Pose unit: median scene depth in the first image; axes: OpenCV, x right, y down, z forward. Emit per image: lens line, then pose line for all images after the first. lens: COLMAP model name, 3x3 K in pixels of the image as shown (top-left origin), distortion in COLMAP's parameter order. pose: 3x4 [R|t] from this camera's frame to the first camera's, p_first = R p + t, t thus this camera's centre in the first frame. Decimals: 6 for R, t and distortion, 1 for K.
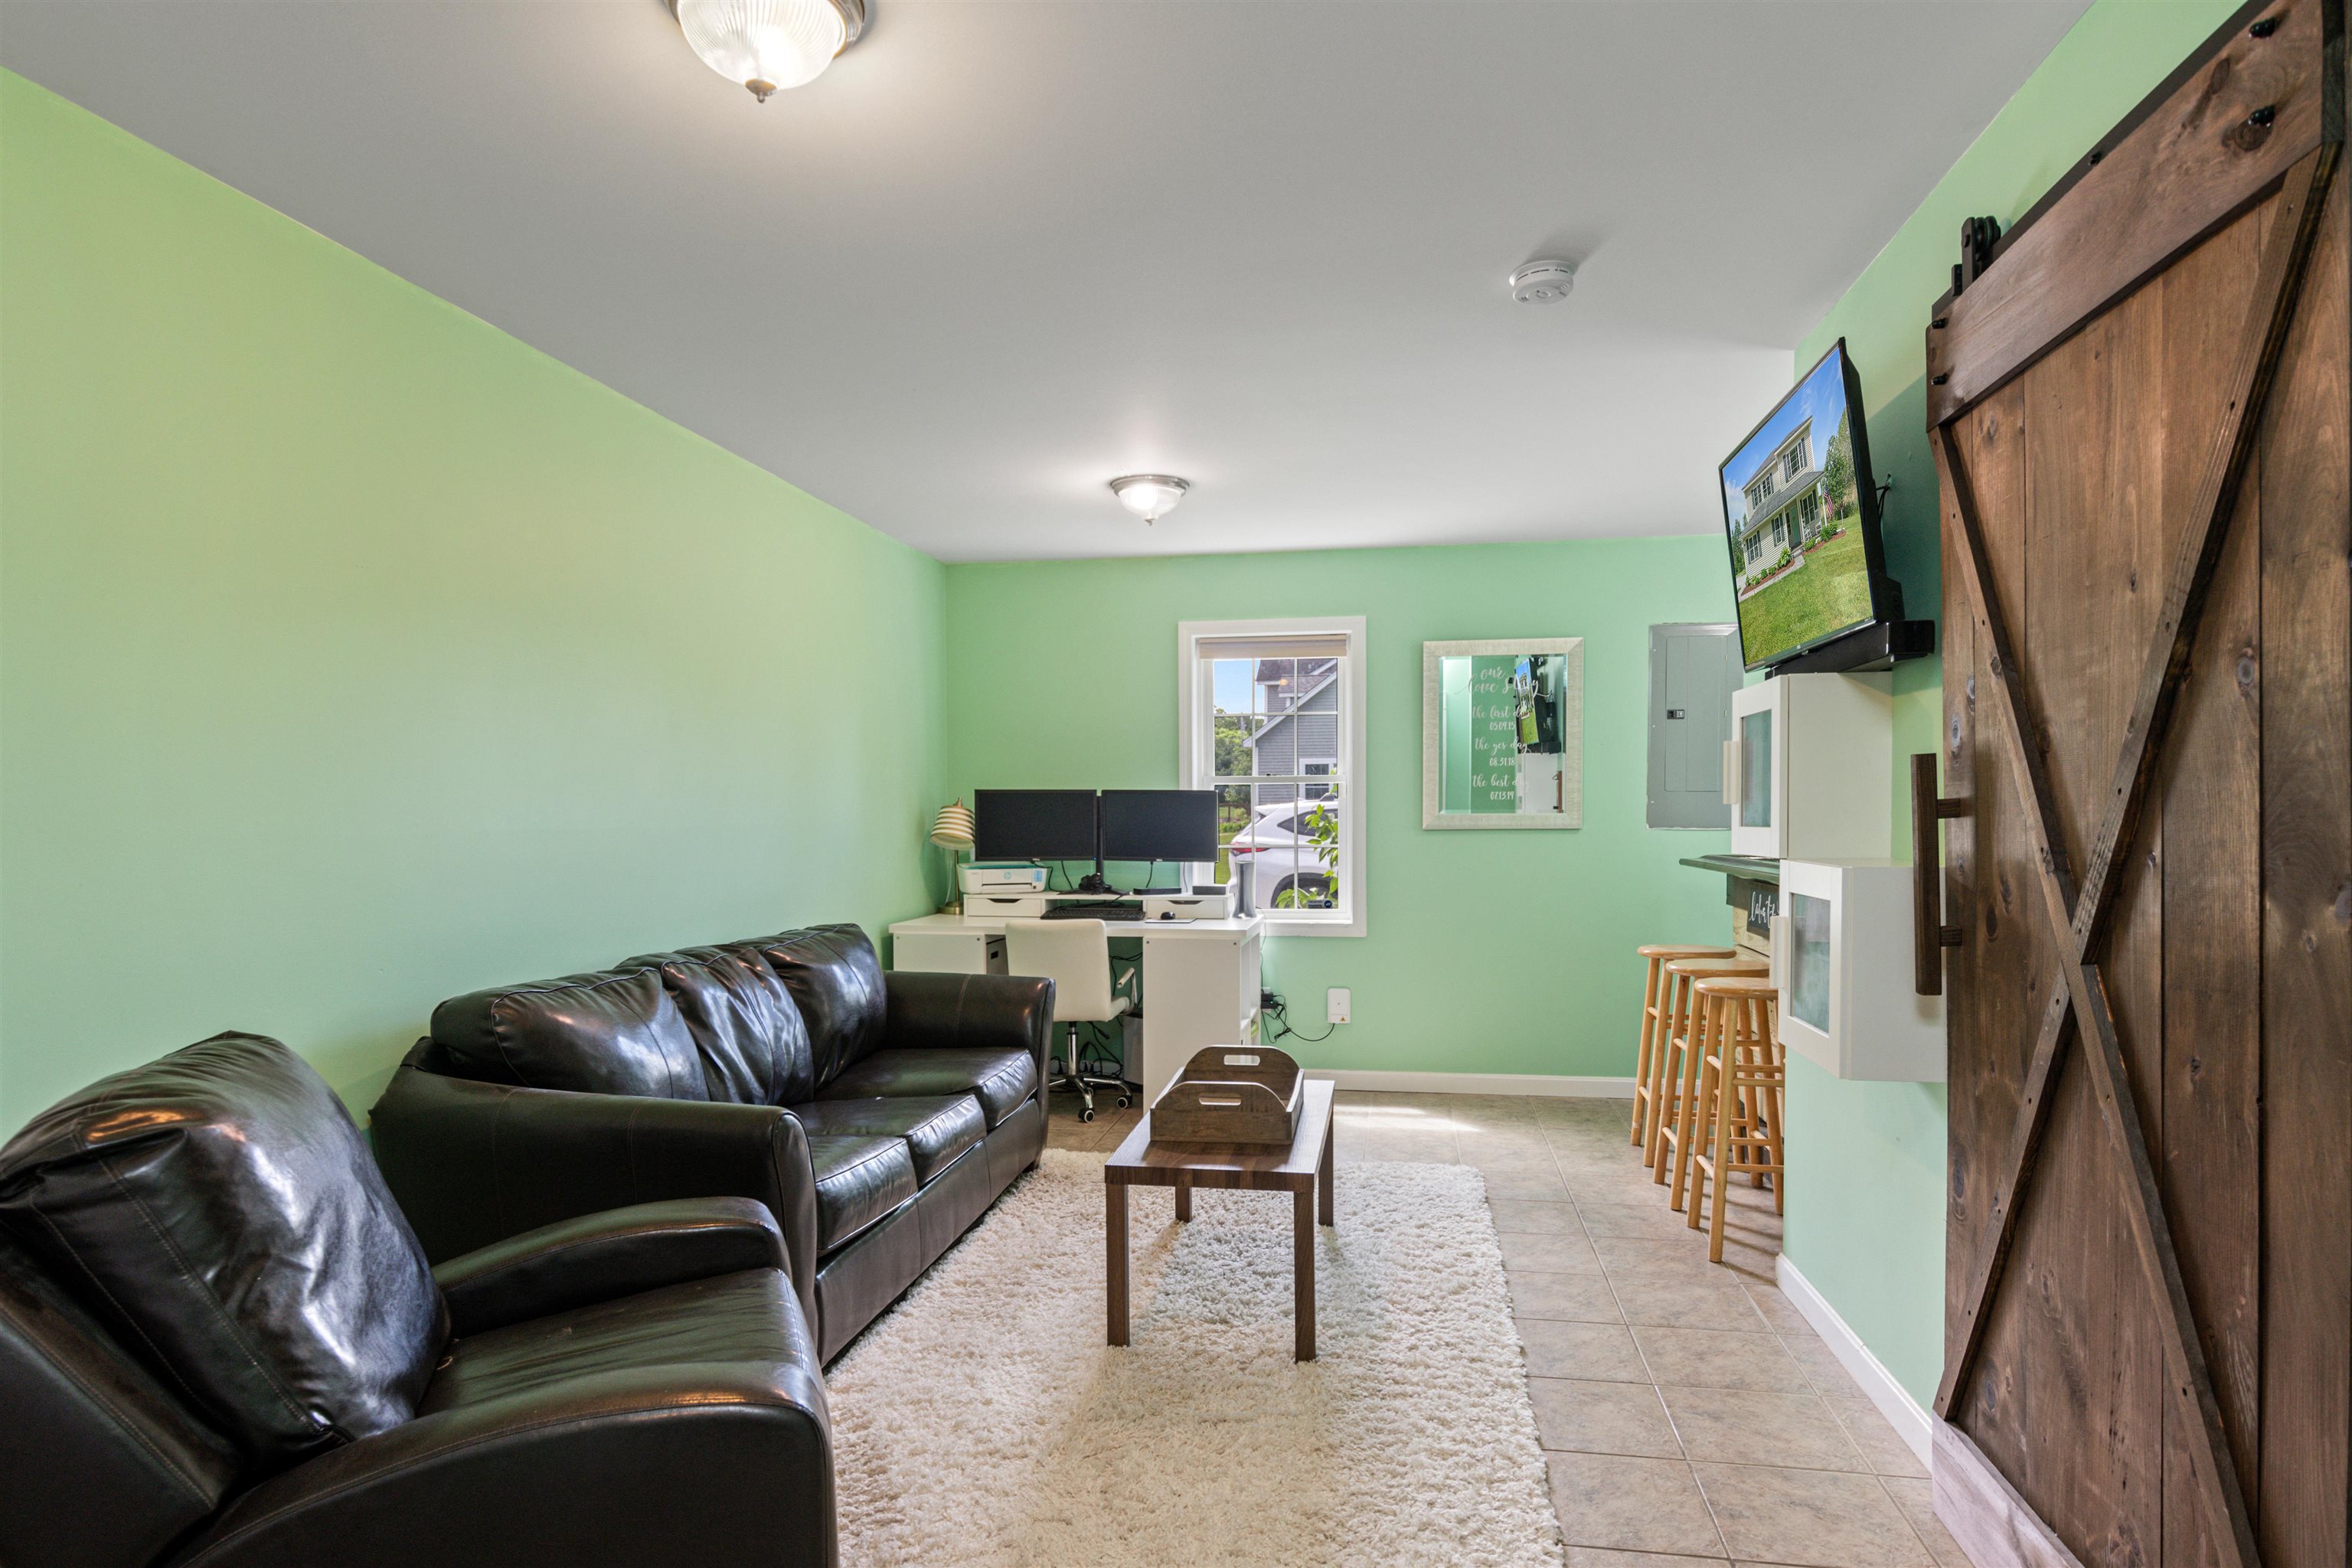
lens RADIAL K [[1307.1, 0, 1217.8], [0, 1307.1, 860.4], [0, 0, 1]] dist [-0.016688, 0.000271]
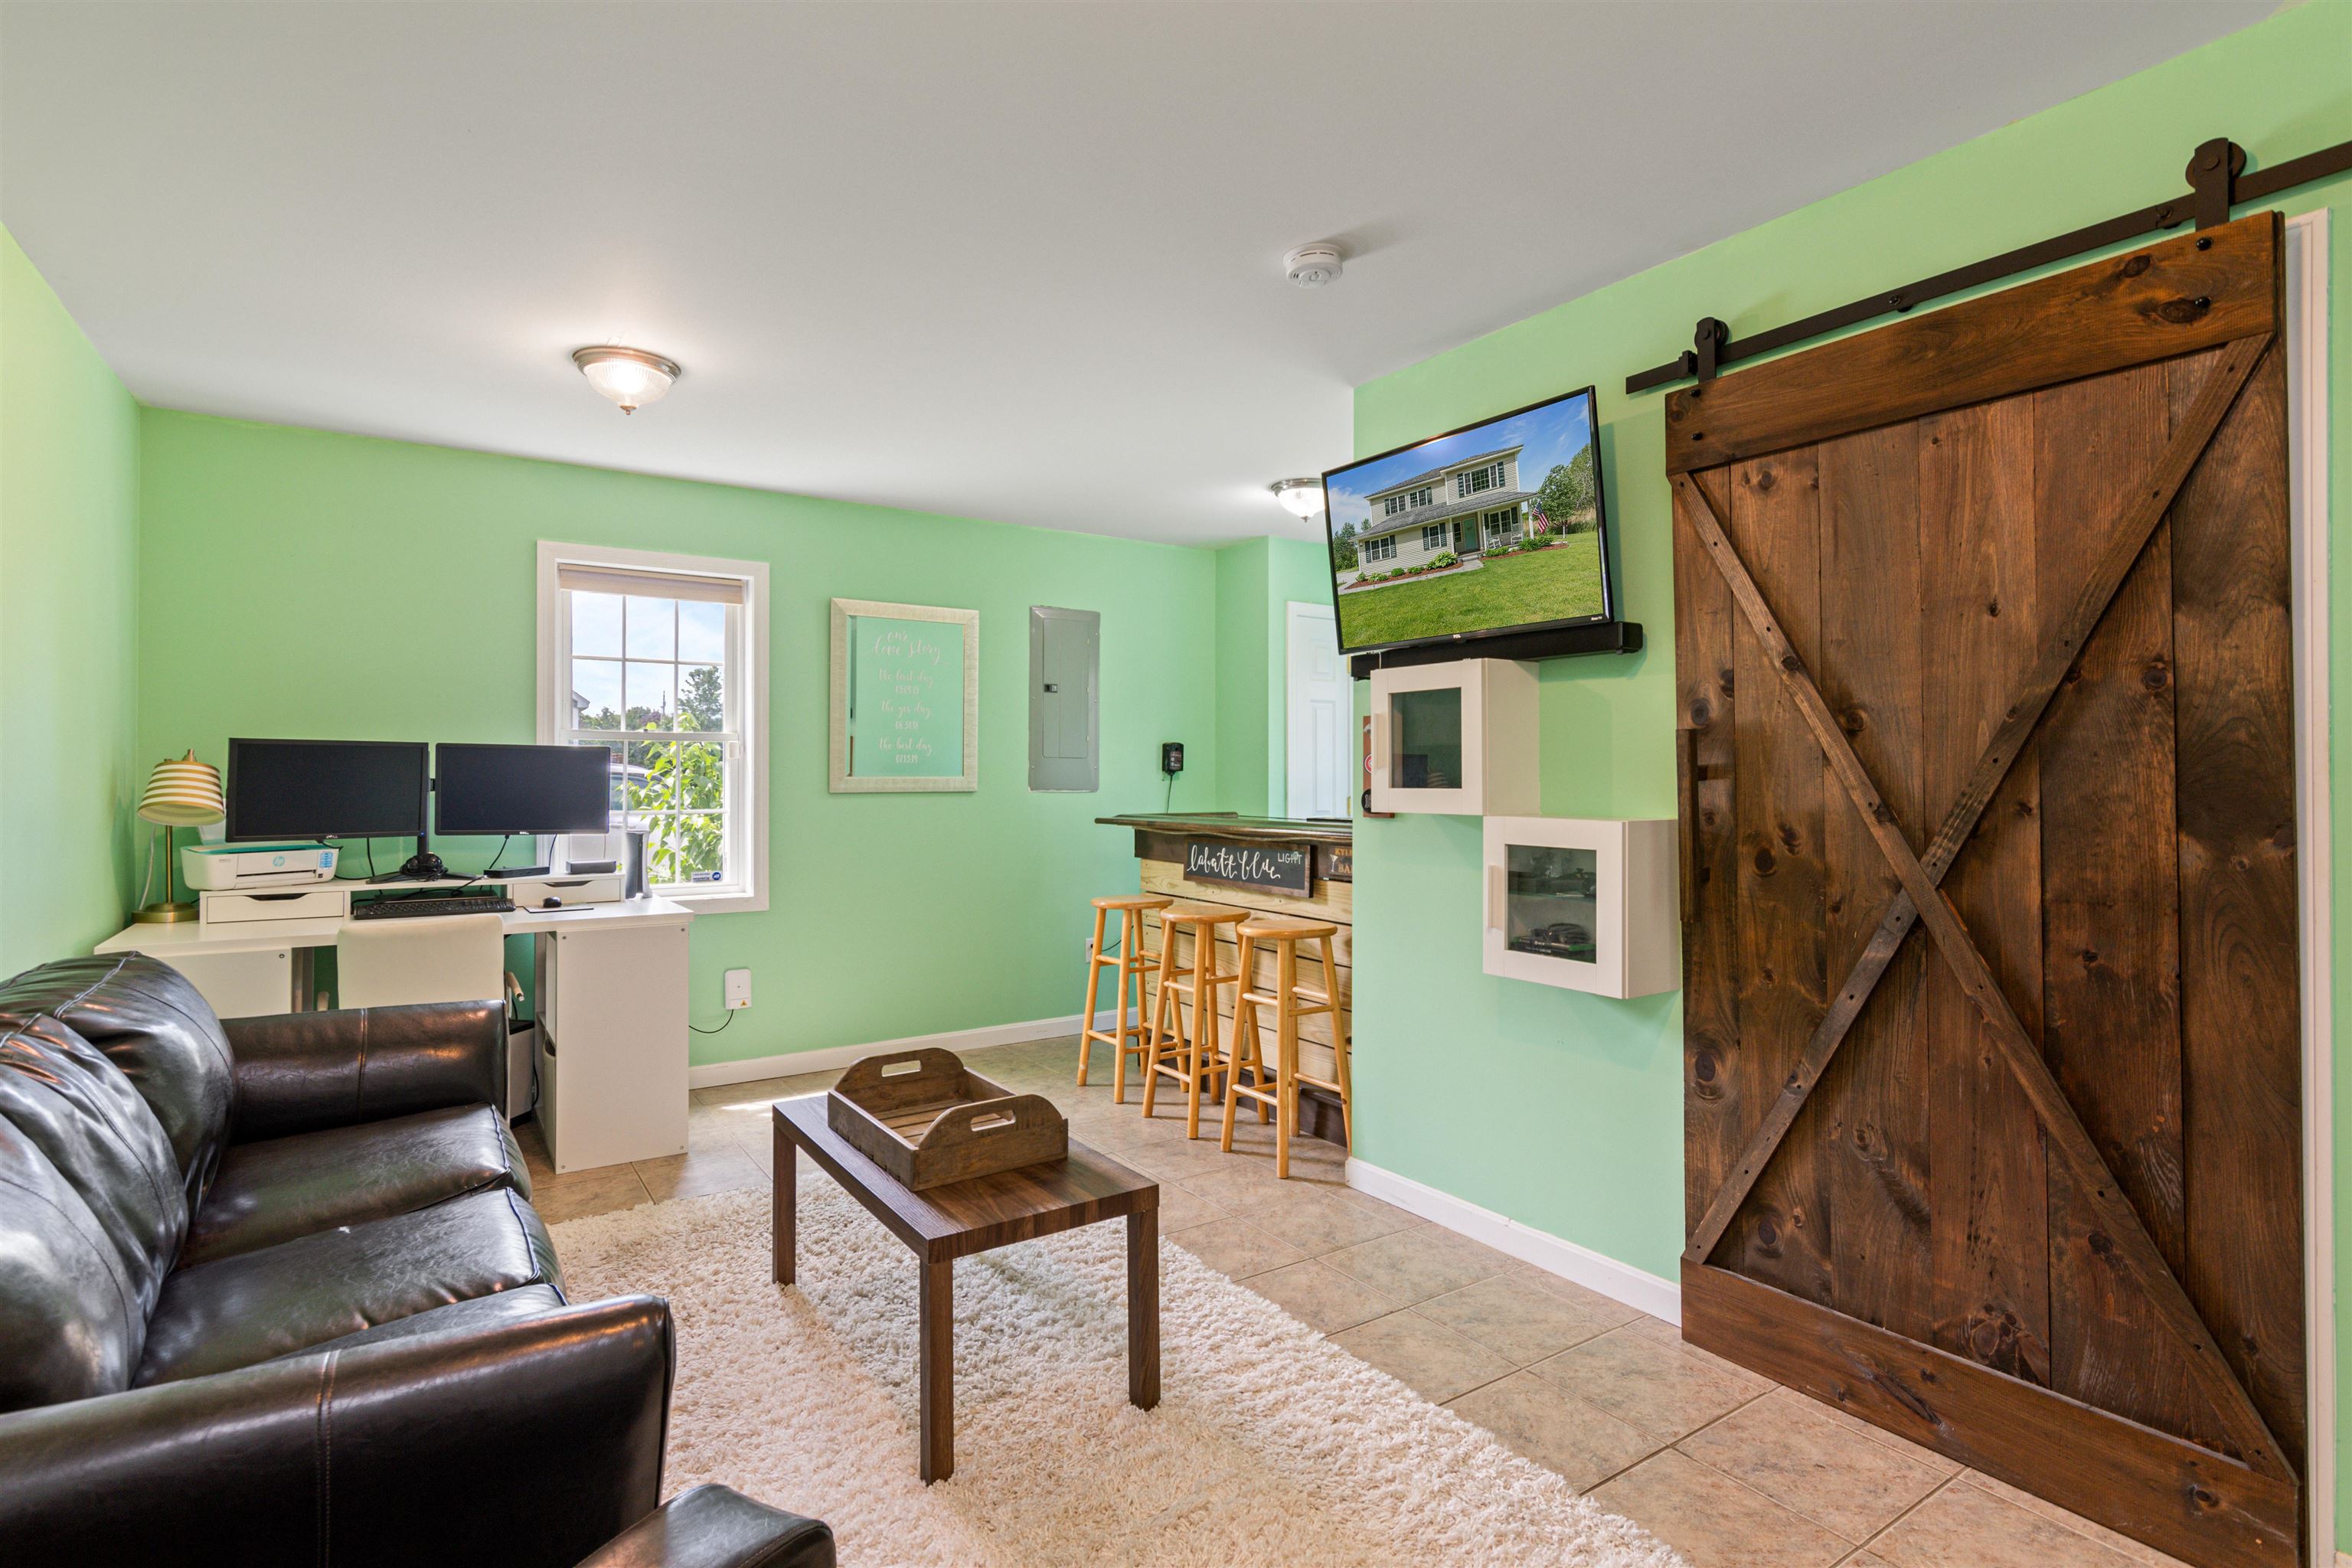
lens RADIAL K [[1136.6, 0, 1285.9], [0, 1136.6, 772.5], [0, 0, 1]] dist [-0.000512, 0.001544]
pose [[0.725035, 0.007692, 0.688669, -0.303688], [0.020740, 0.999240, -0.032997, -0.007614], [-0.688400, 0.038207, 0.724324, 0.291215]]
